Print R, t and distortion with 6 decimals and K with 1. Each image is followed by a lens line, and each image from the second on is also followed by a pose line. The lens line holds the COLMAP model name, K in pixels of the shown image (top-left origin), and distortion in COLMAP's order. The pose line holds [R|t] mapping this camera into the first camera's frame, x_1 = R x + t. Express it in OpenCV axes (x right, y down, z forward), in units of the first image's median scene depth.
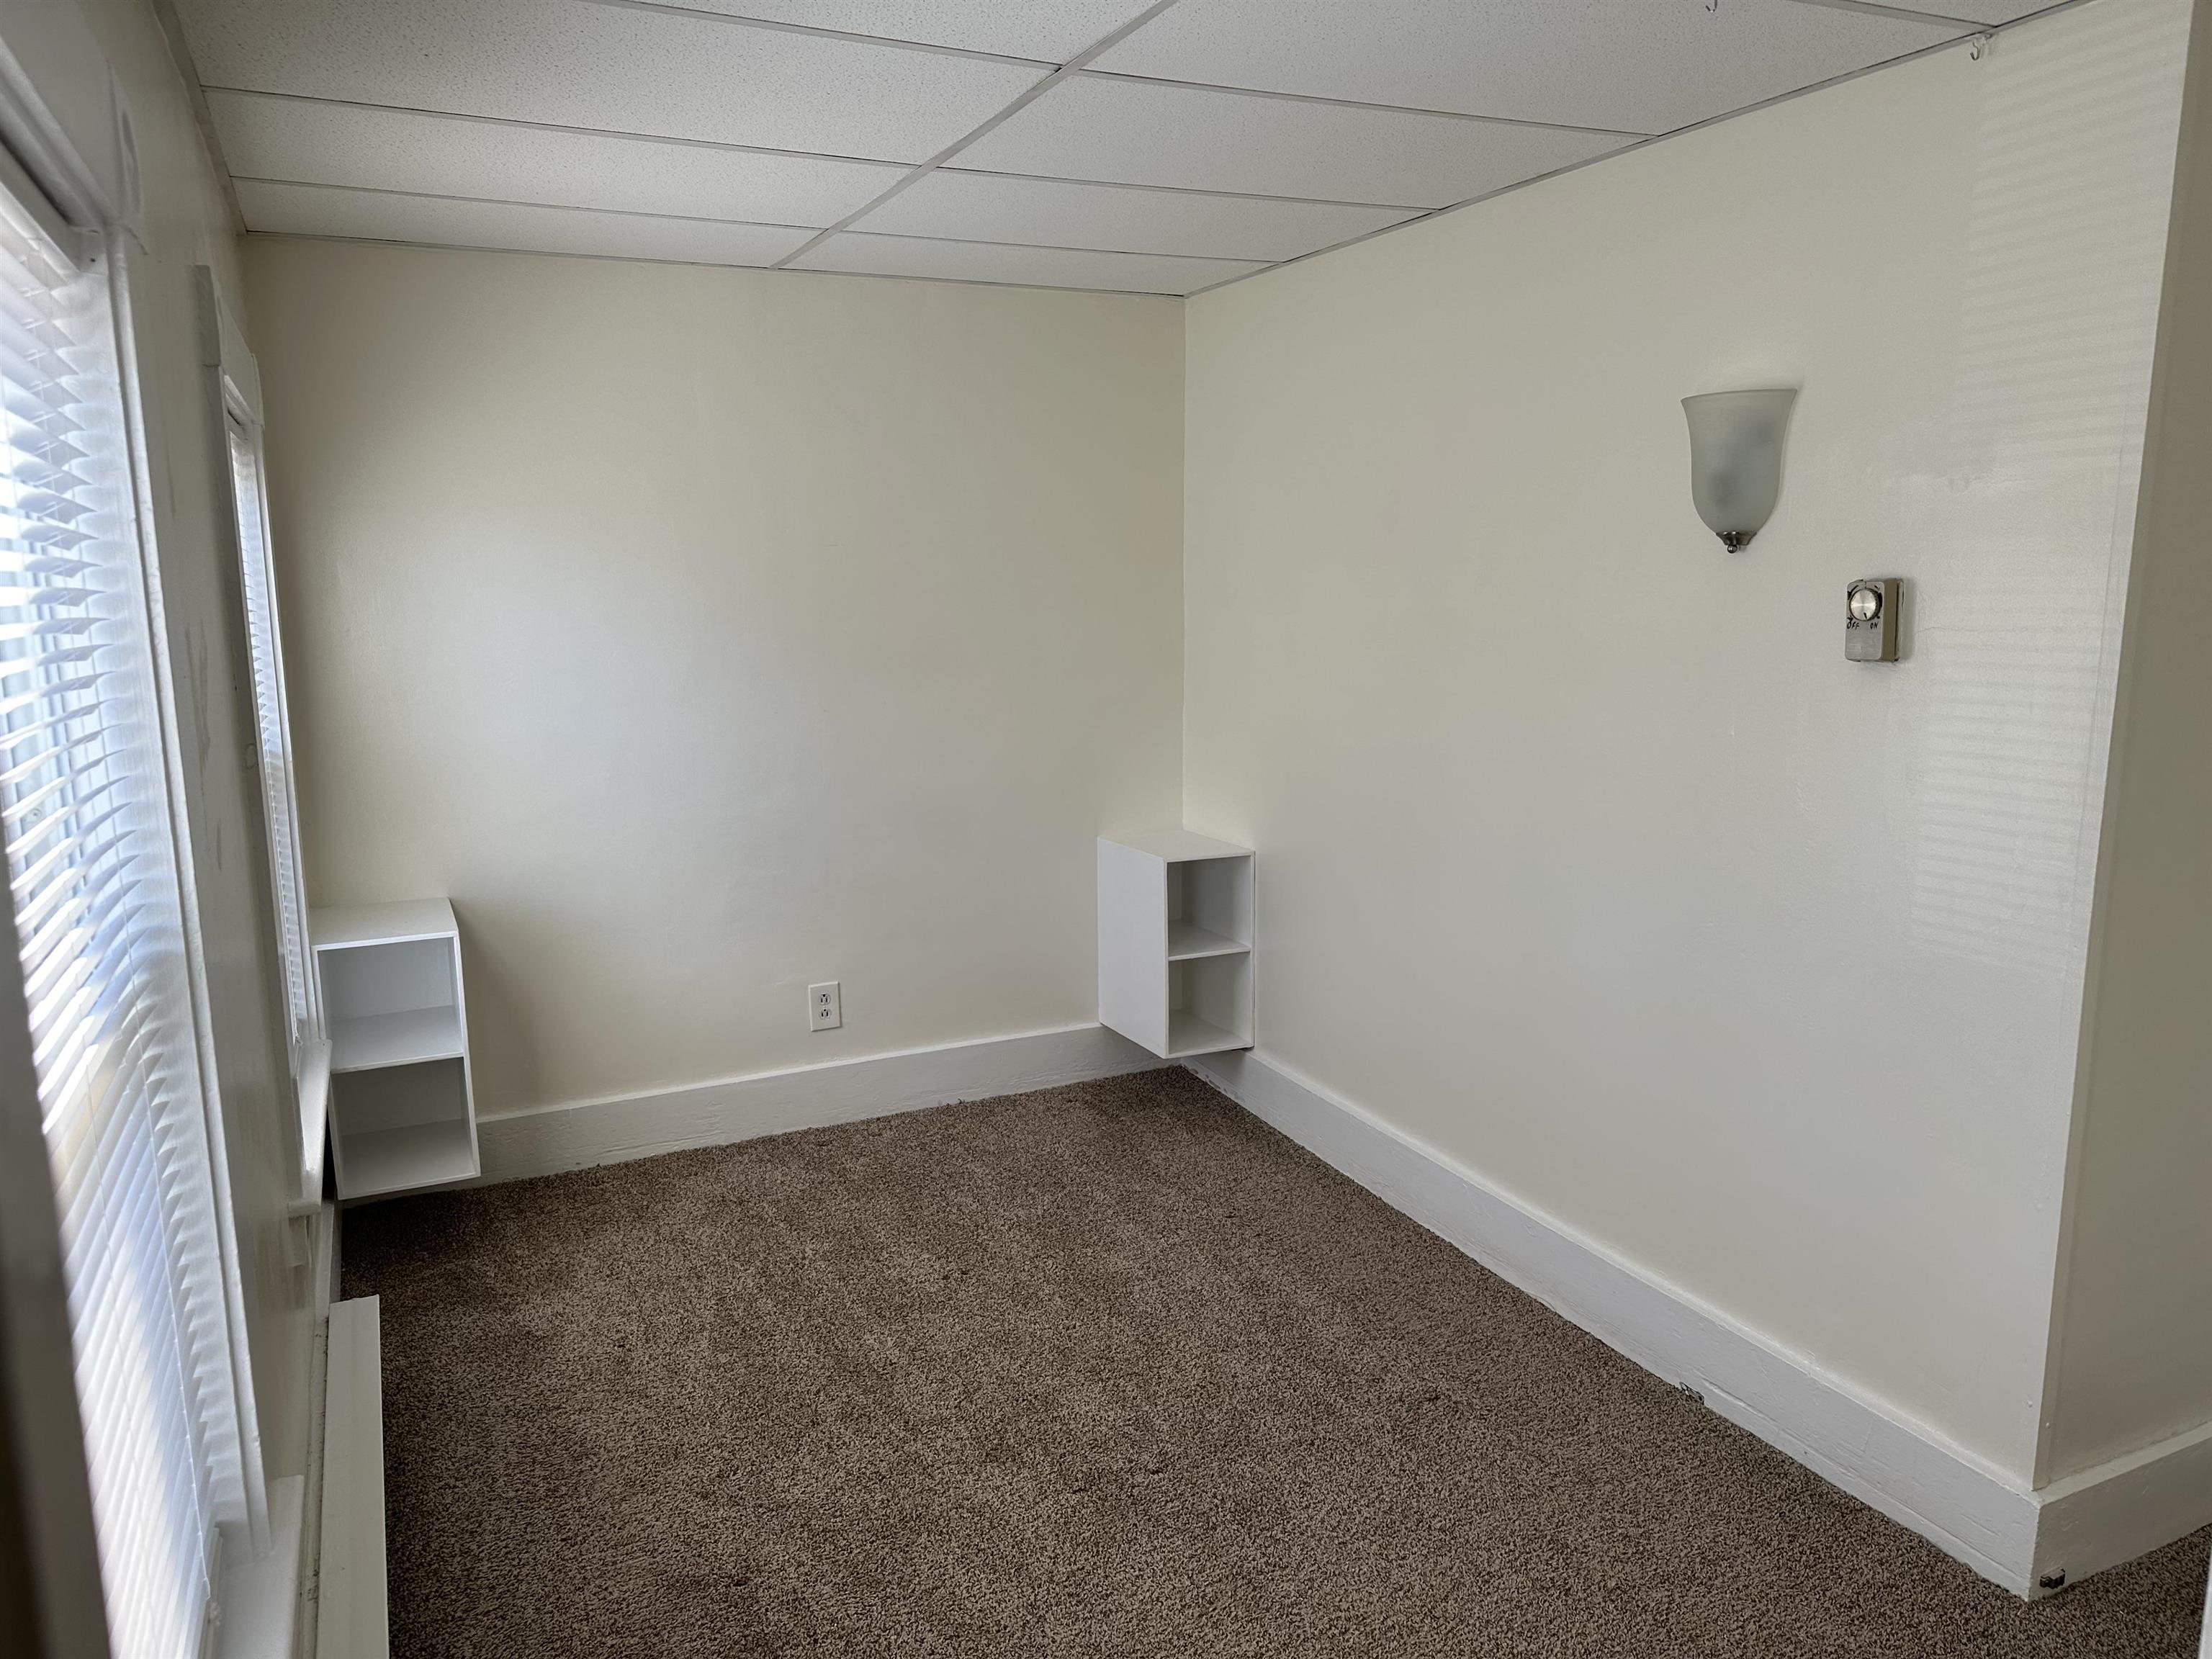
lens RADIAL K [[1531.8, 0, 1116.8], [0, 1531.8, 834.6], [0, 0, 1]] dist [0.102575, -0.117097]
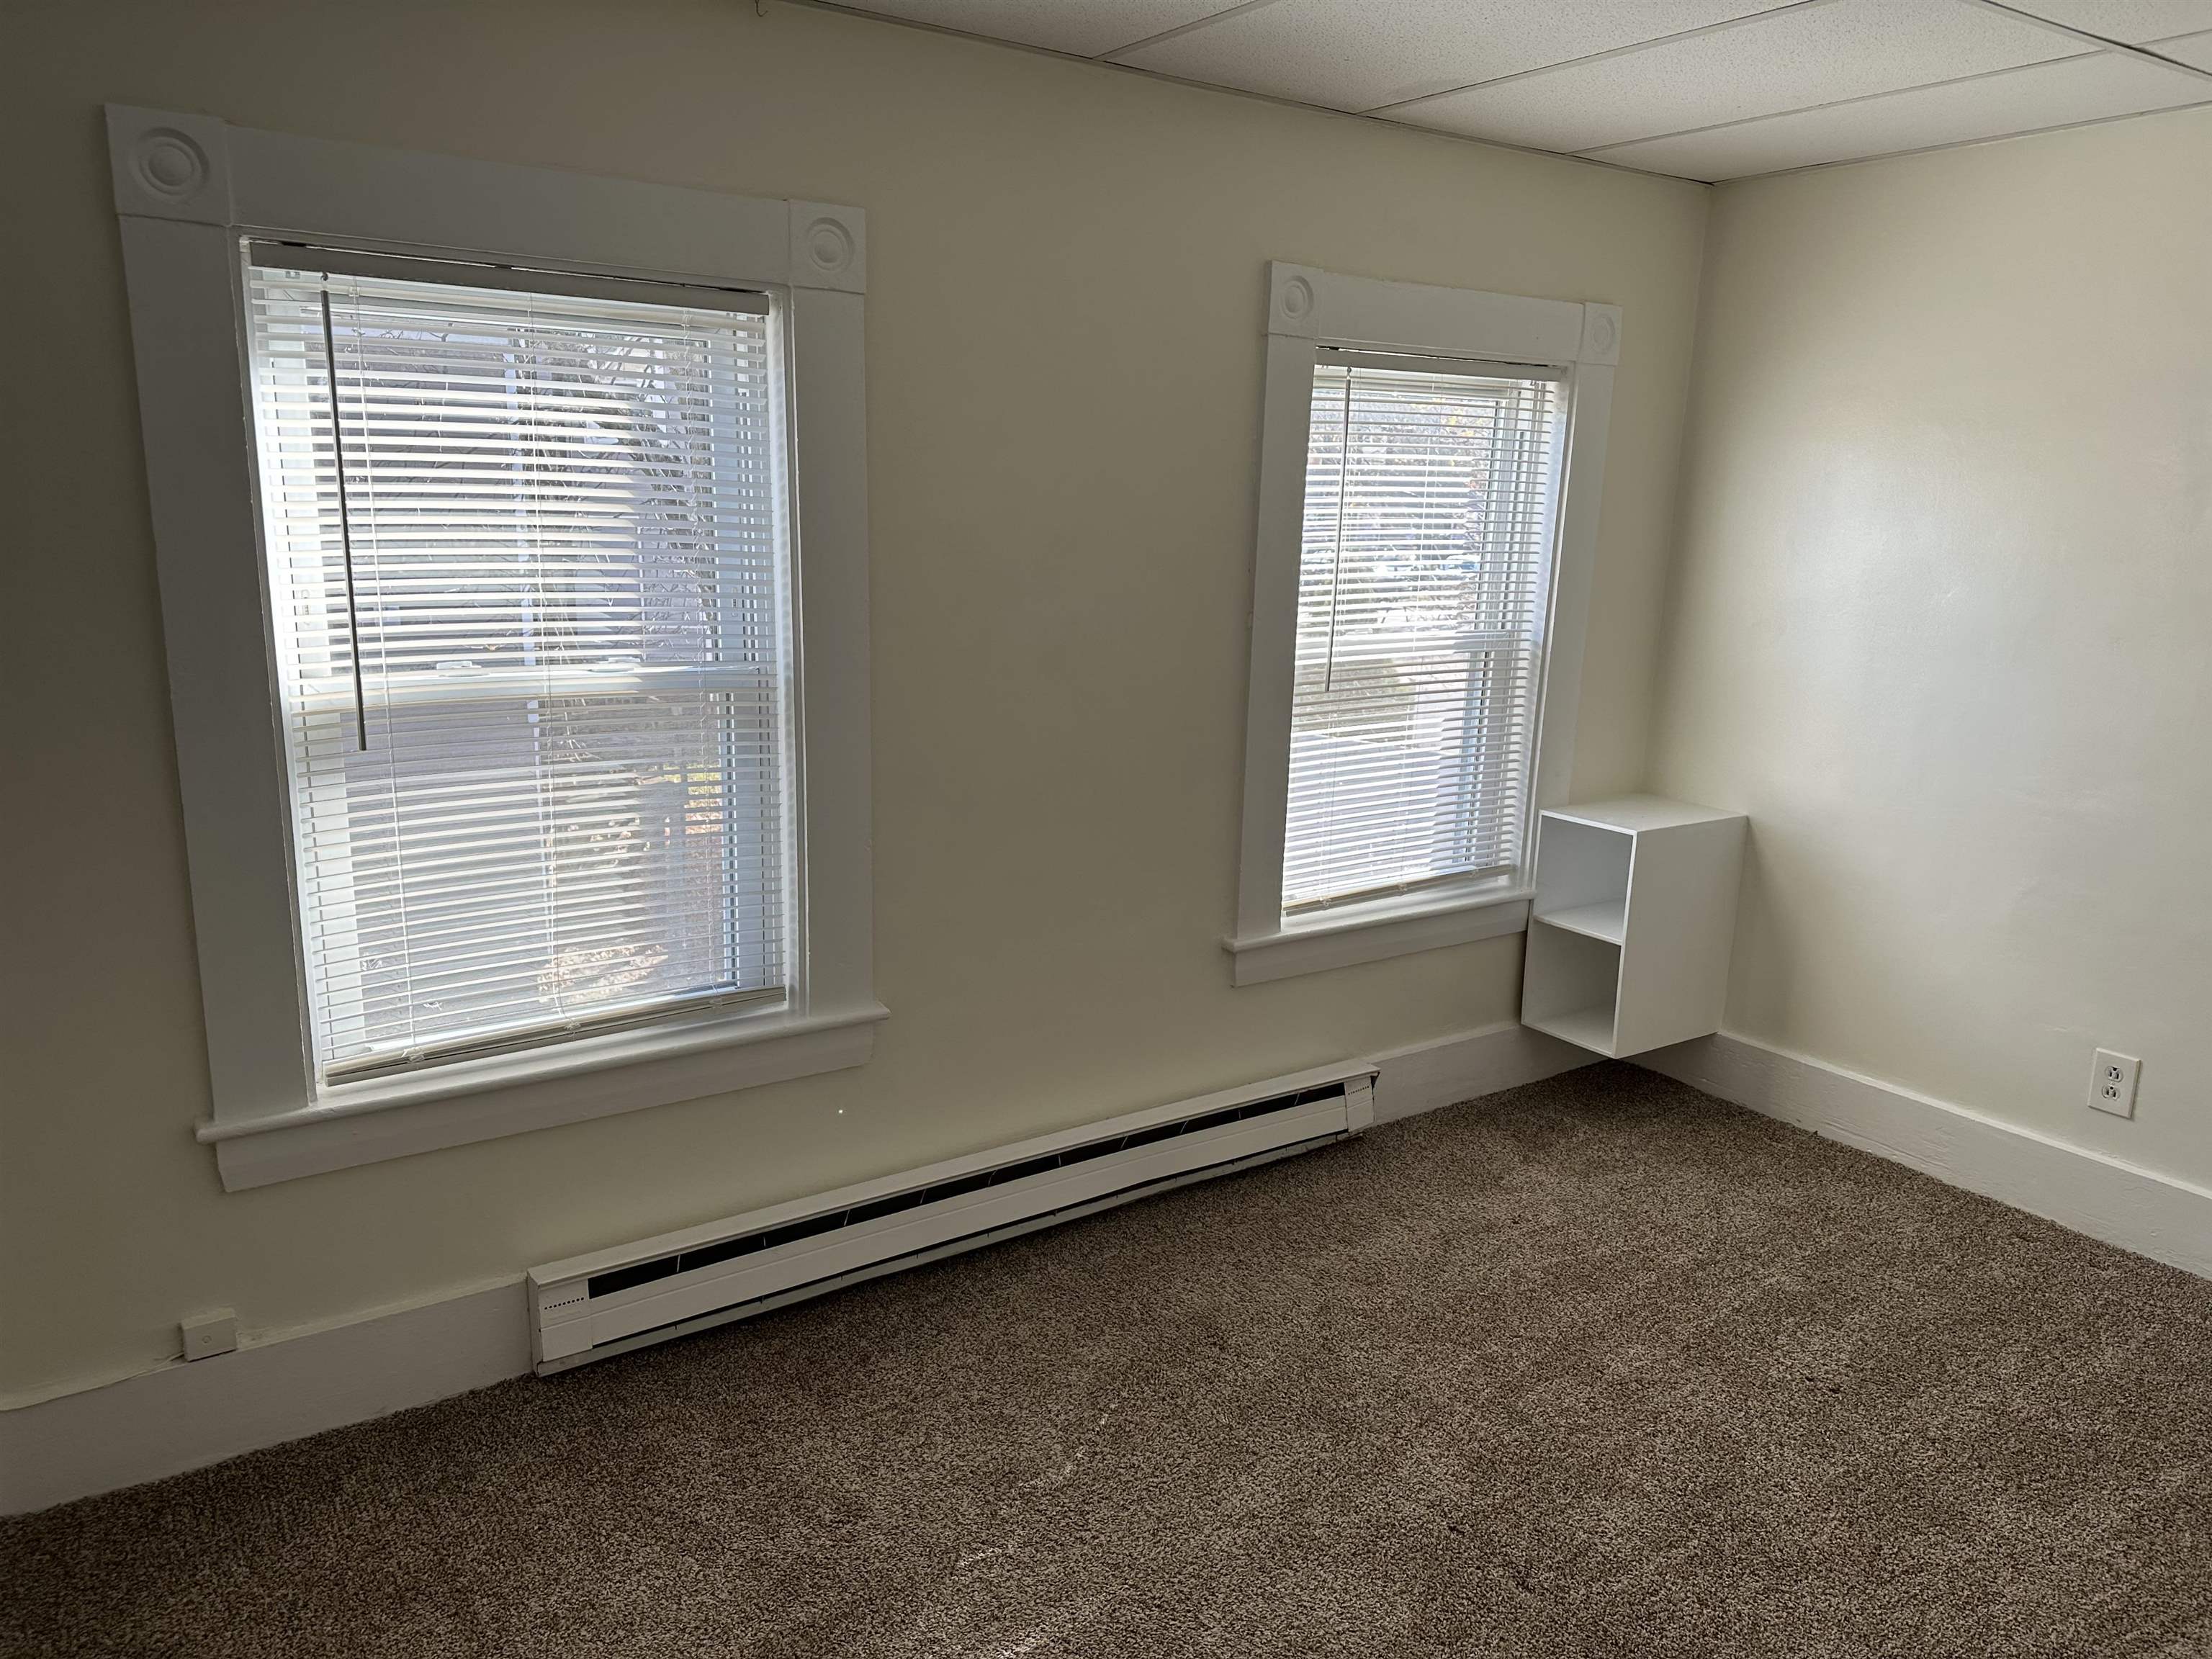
lens RADIAL K [[1528.0, 0, 1114.4], [0, 1528.0, 817.5], [0, 0, 1]] dist [0.126458, -0.170822]
pose [[0.170260, 0.224826, -0.959409, 0.468786], [-0.192626, 0.962434, 0.191351, -0.072404], [0.966389, 0.152227, 0.207171, 0.366128]]
